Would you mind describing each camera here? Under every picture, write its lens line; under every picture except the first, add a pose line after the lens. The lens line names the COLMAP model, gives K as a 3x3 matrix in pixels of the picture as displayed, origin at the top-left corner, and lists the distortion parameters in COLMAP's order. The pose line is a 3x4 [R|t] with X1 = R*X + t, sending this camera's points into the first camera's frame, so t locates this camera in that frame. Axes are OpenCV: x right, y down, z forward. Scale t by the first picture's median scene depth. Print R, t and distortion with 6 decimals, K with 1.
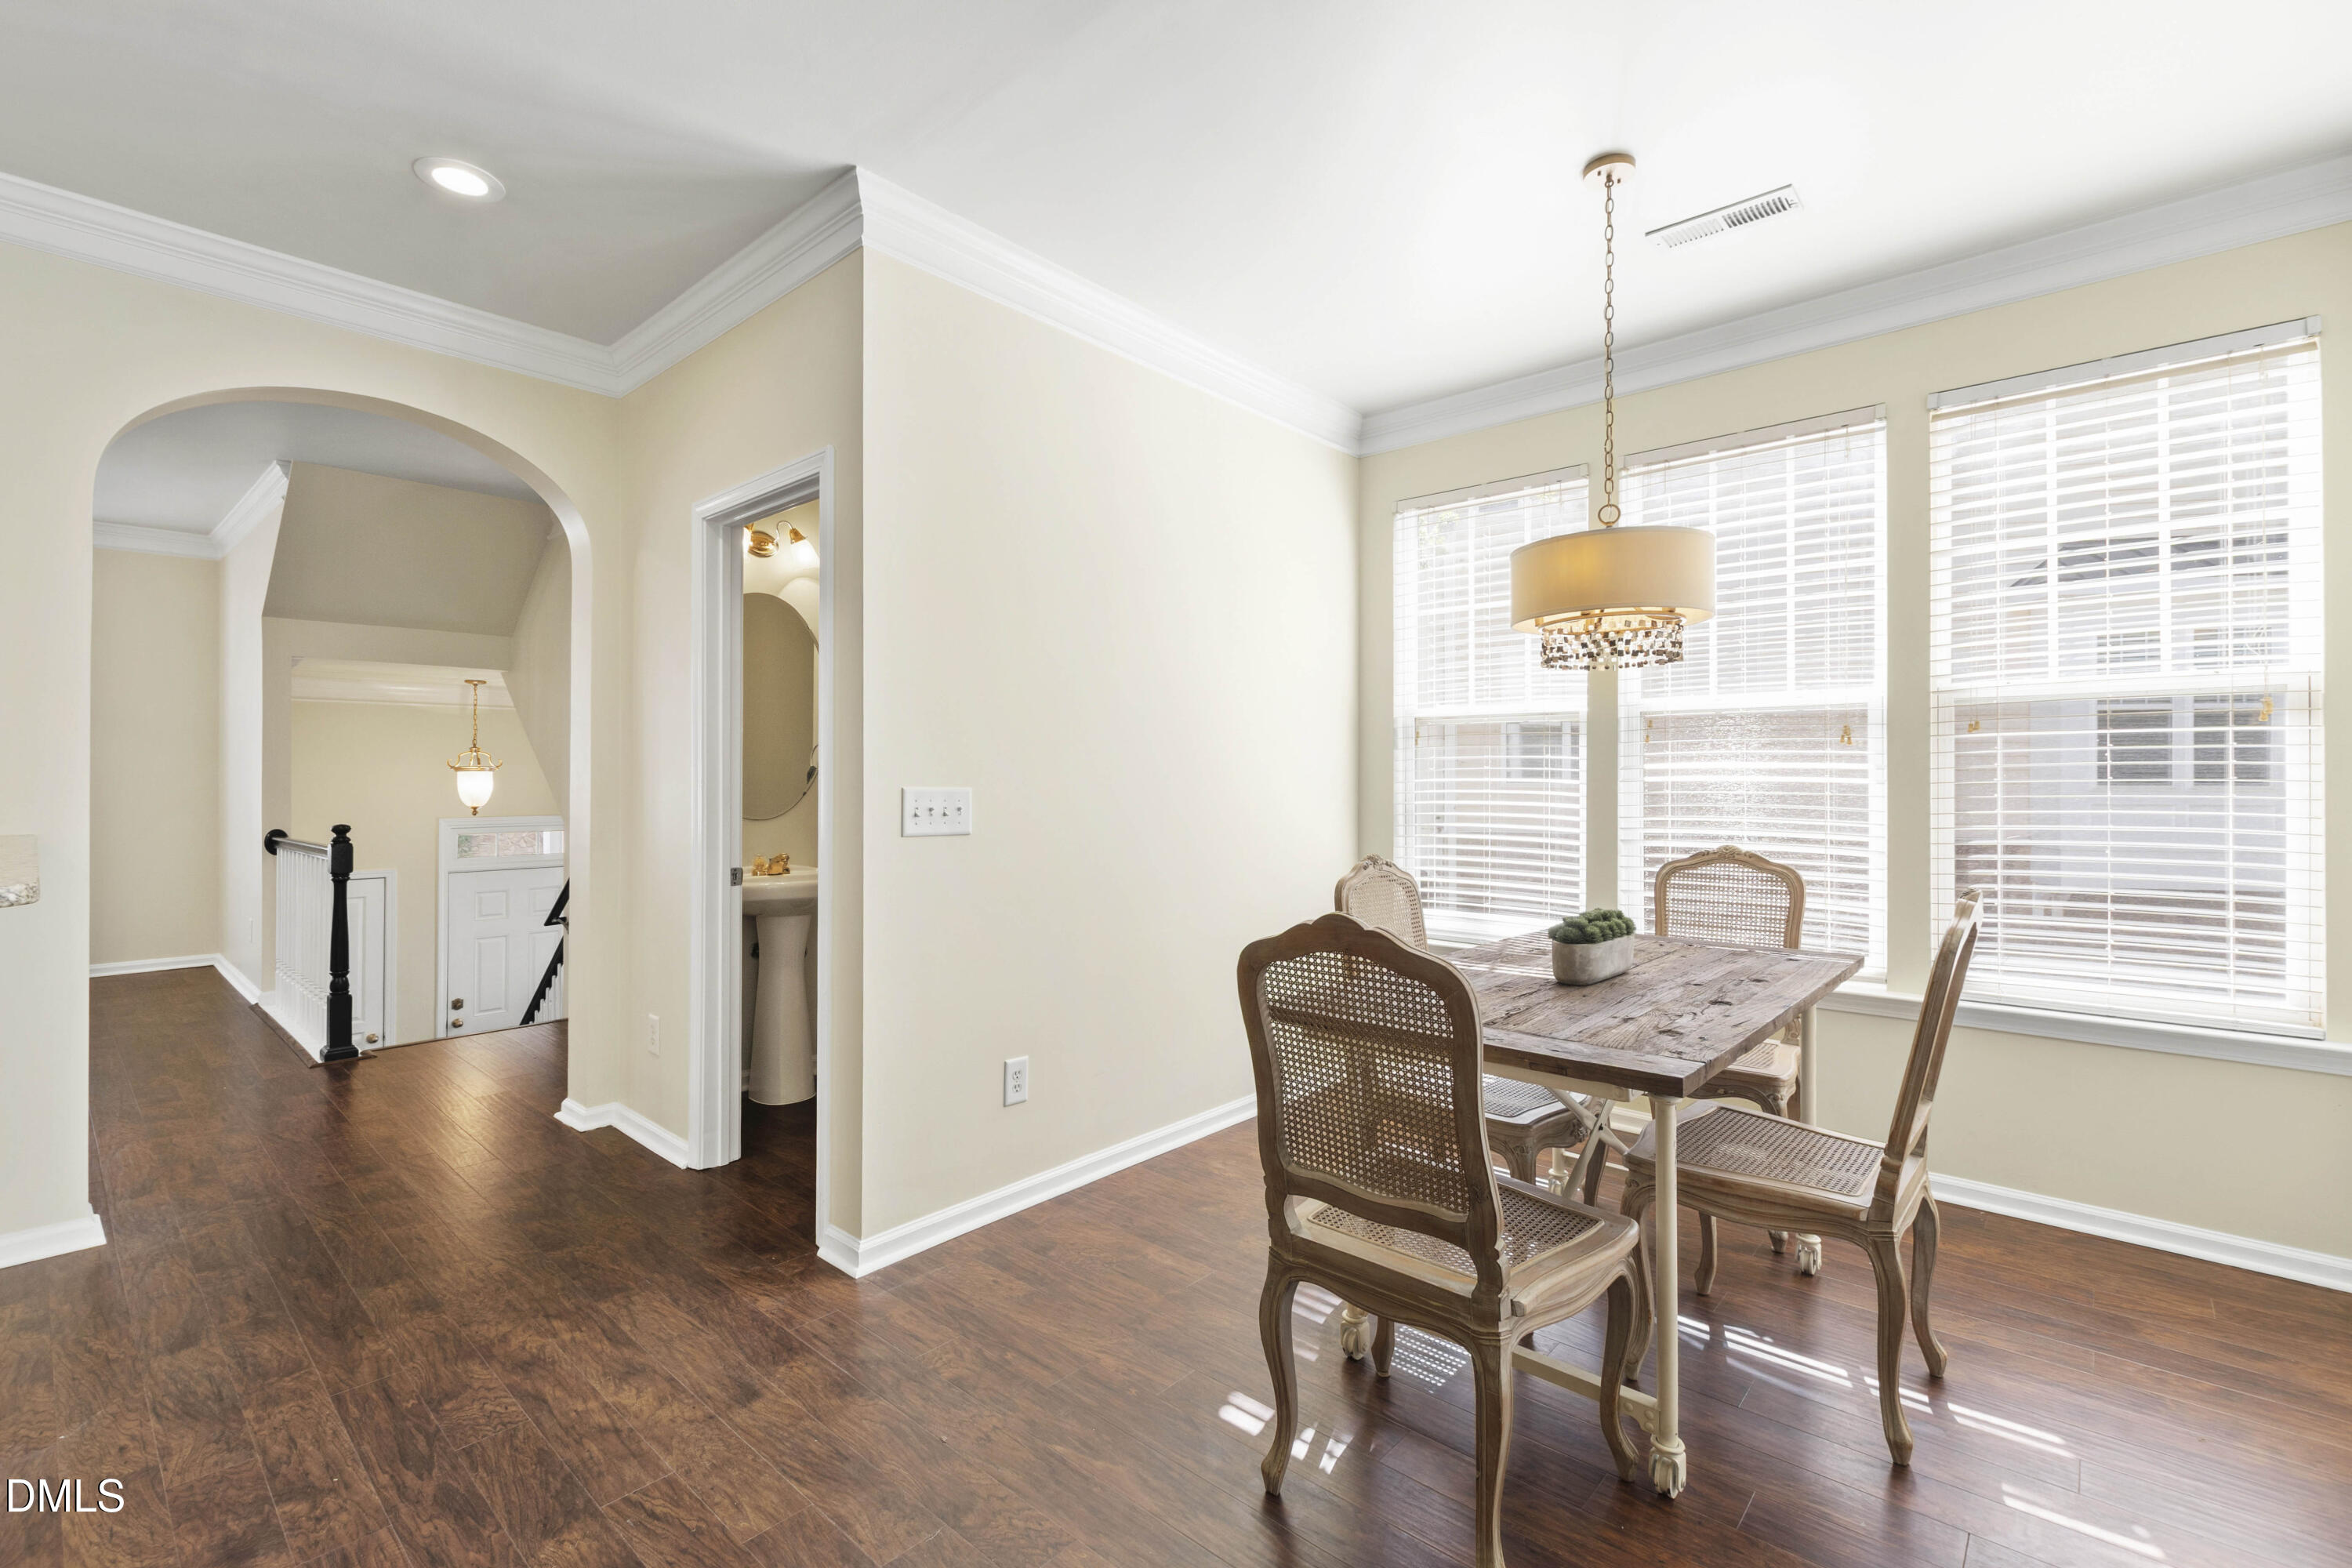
lens RADIAL K [[1029.6, 0, 1176.0], [0, 1029.6, 784.0], [0, 0, 1]] dist [-0.003403, -0.000566]
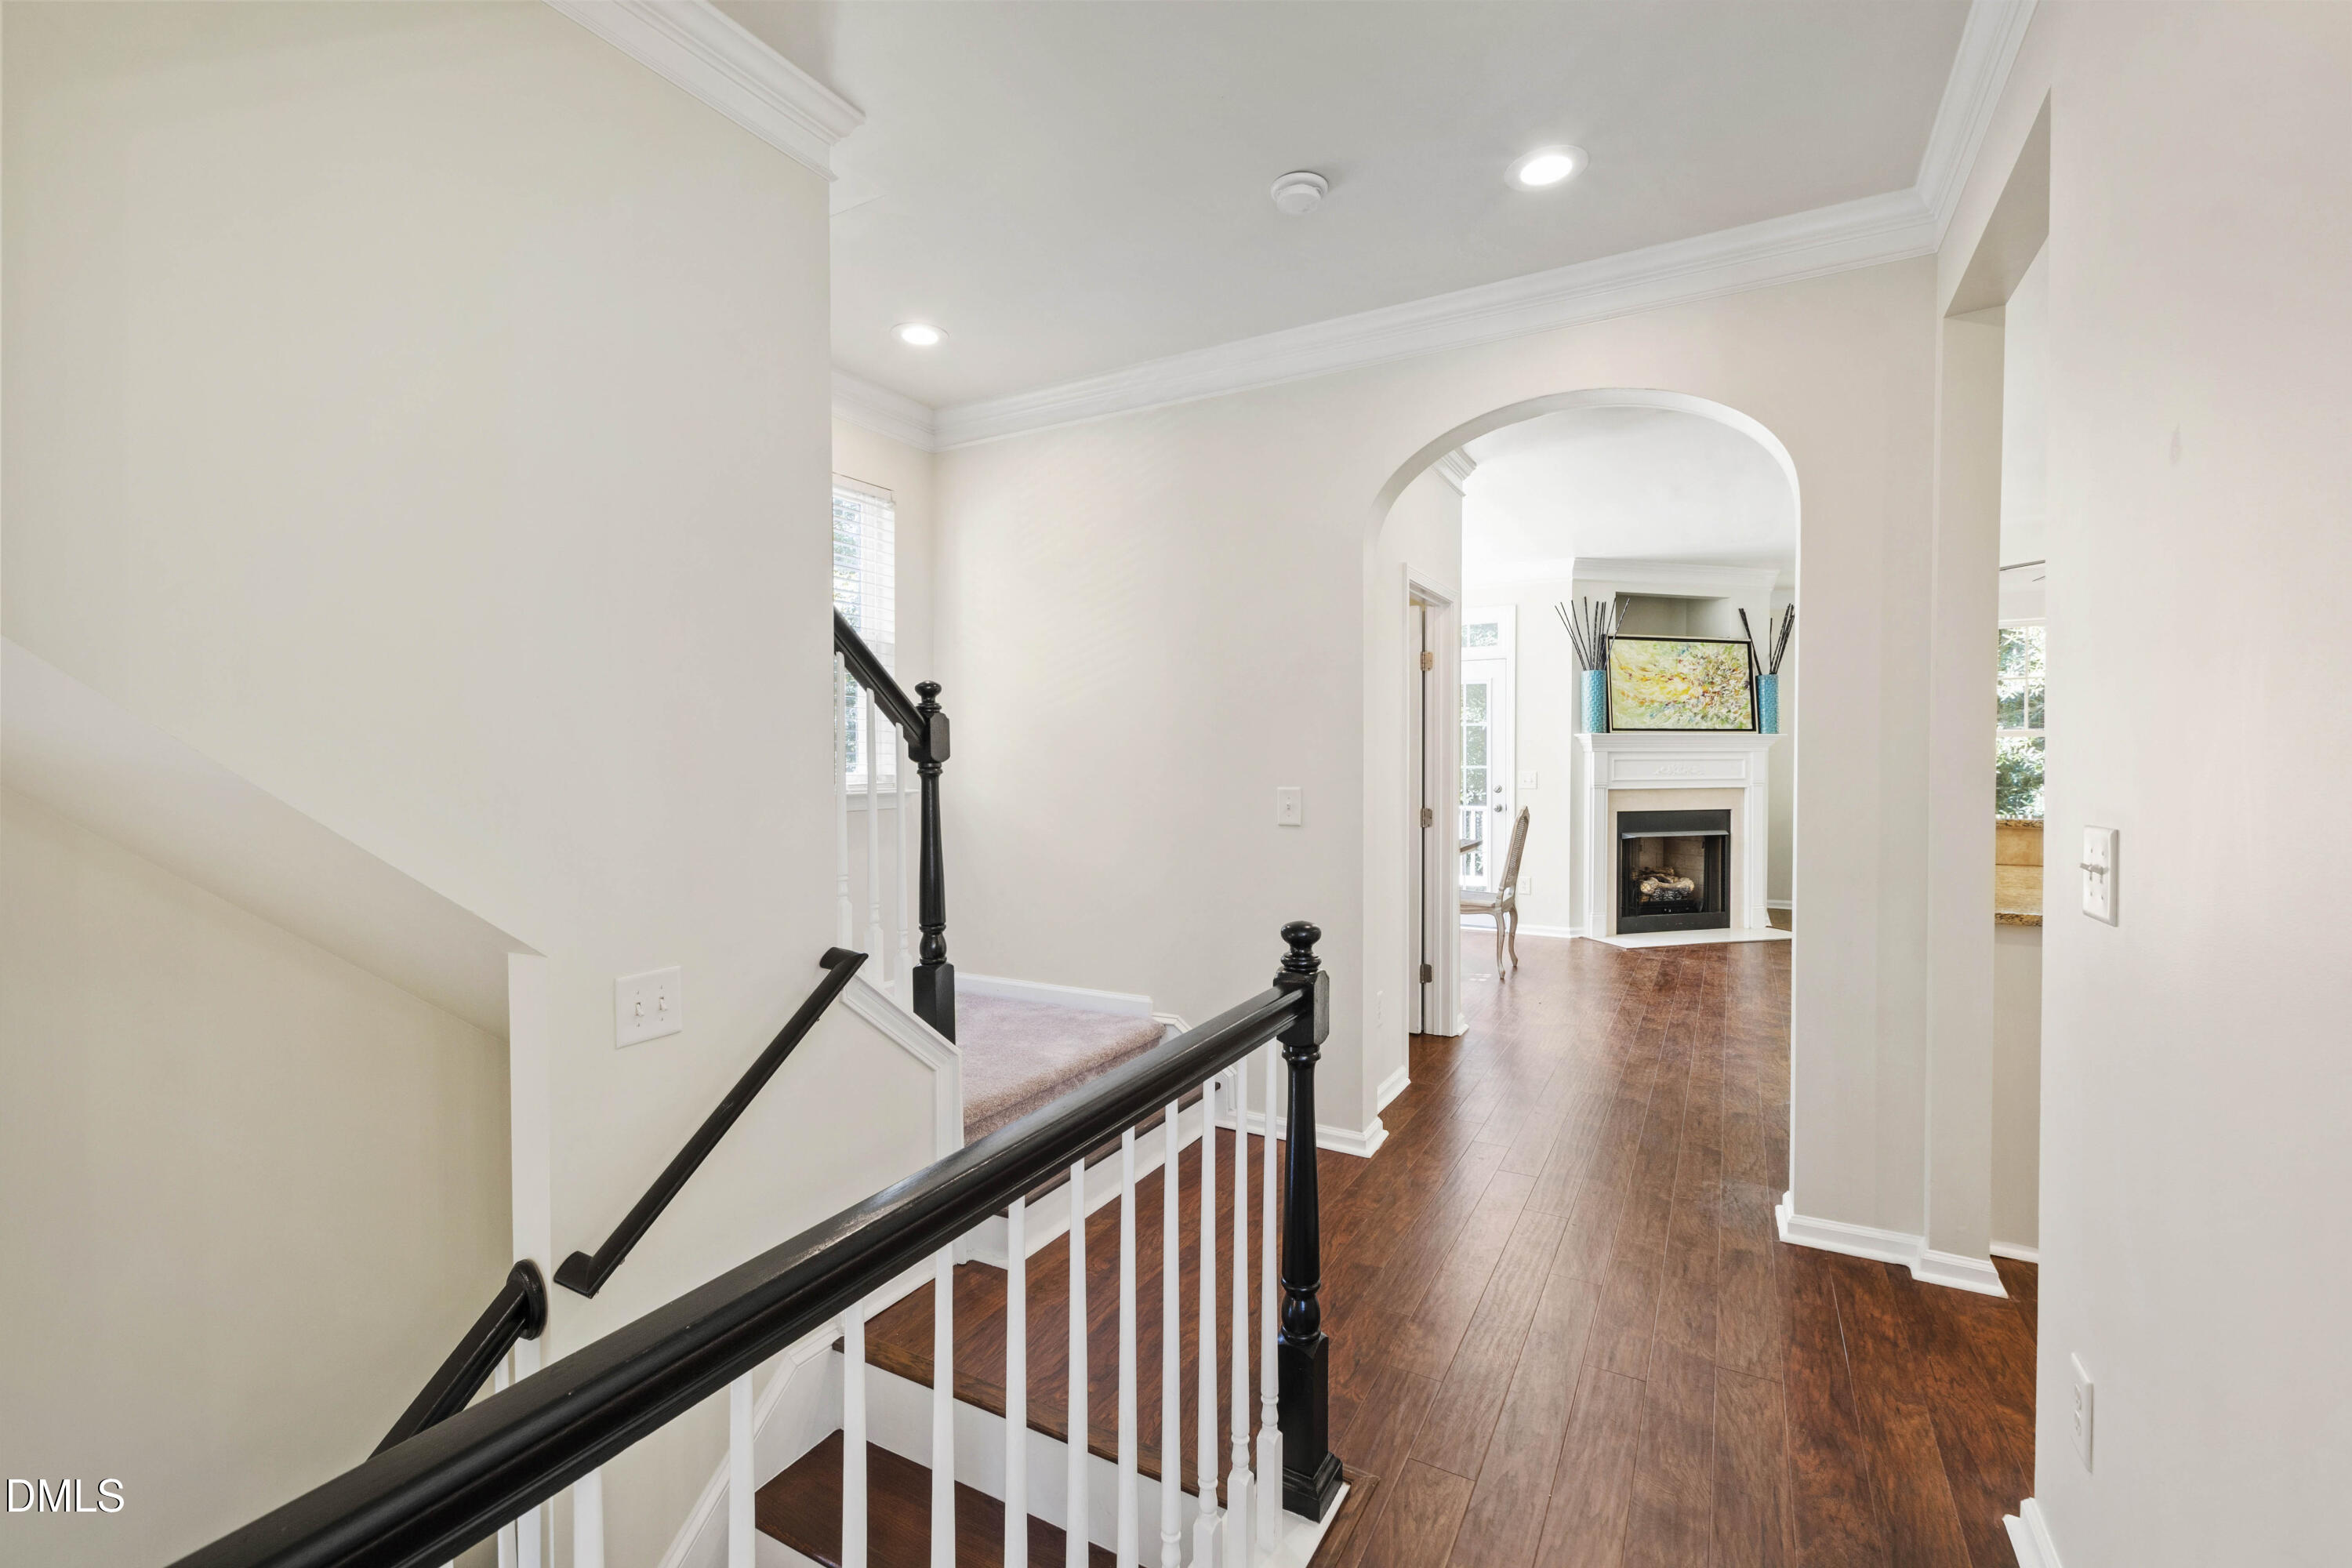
lens RADIAL K [[1016.8, 0, 1157.2], [0, 1016.8, 782.0], [0, 0, 1]] dist [0.000680, 0.000167]
pose [[-0.211138, -0.020477, 0.977242, -1.732521], [0.008314, 0.999707, 0.022744, -0.032445], [-0.977421, 0.012926, -0.210906, 1.654492]]
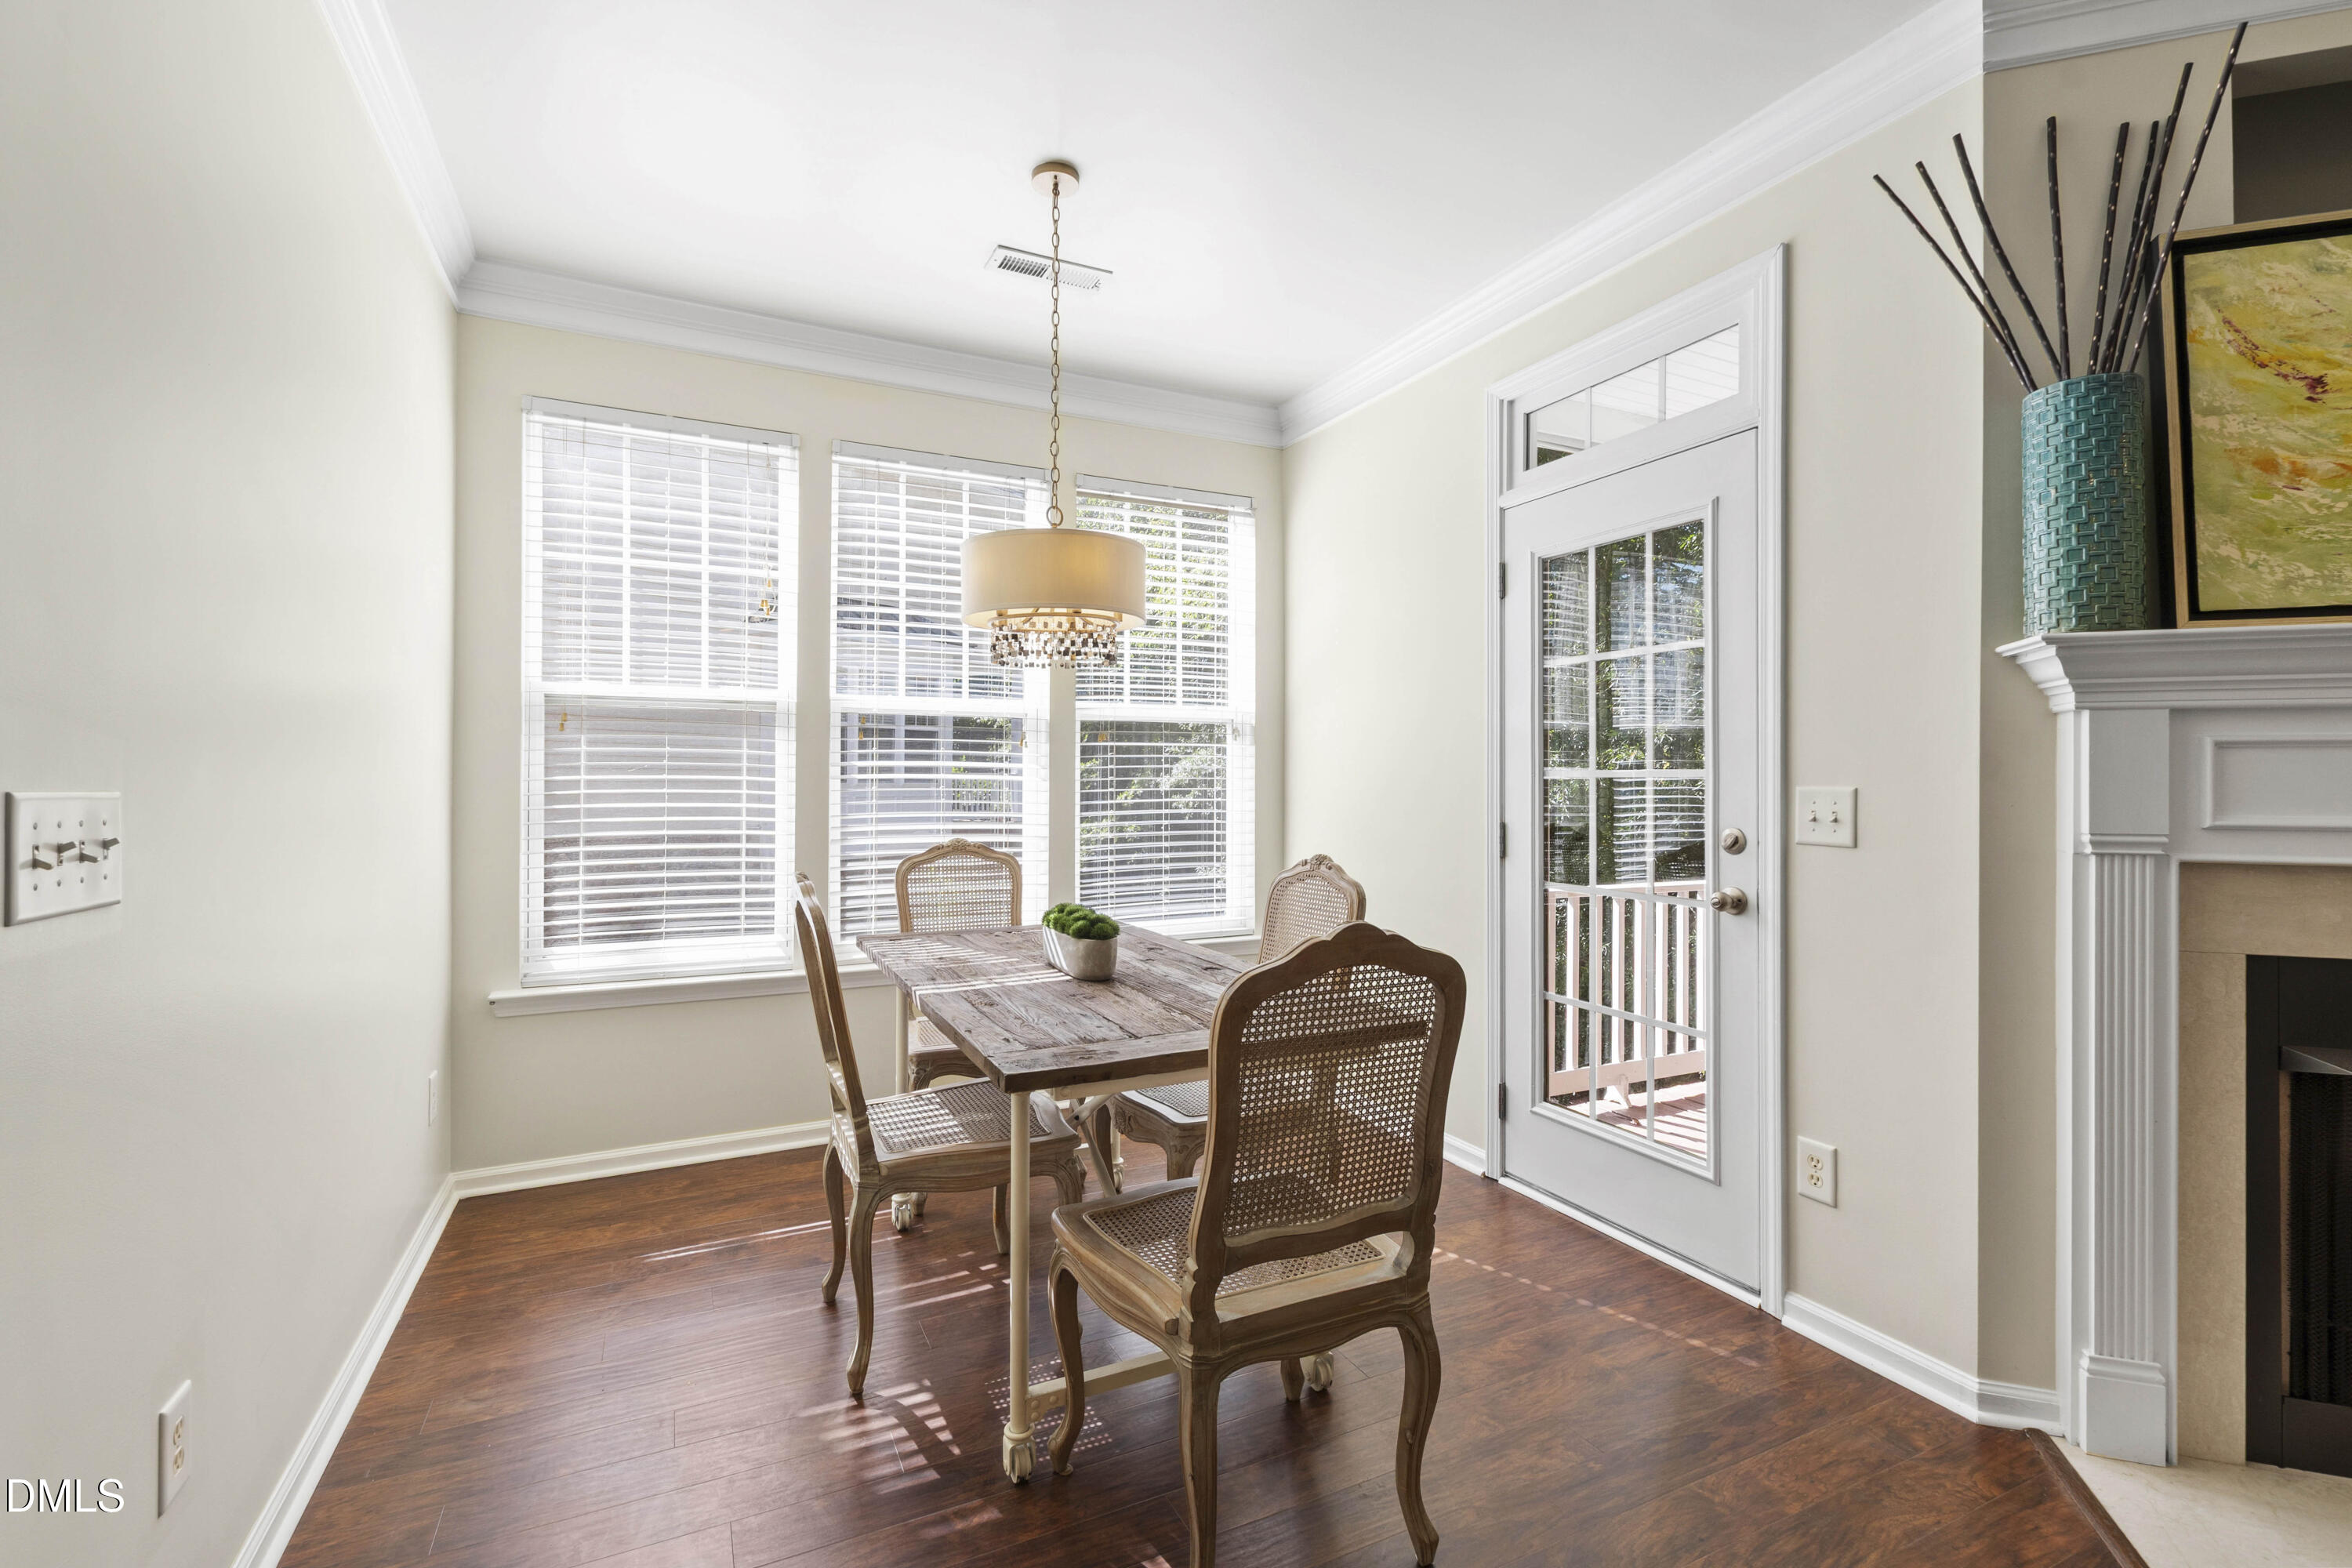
lens RADIAL K [[1016.8, 0, 1157.2], [0, 1016.8, 782.0], [0, 0, 1]] dist [0.000680, 0.000167]
pose [[0.389537, -0.000511, 0.921011, -0.377762], [0.000271, 1.000000, 0.000440, 0.000774], [-0.921011, 0.000078, 0.389537, 0.416184]]
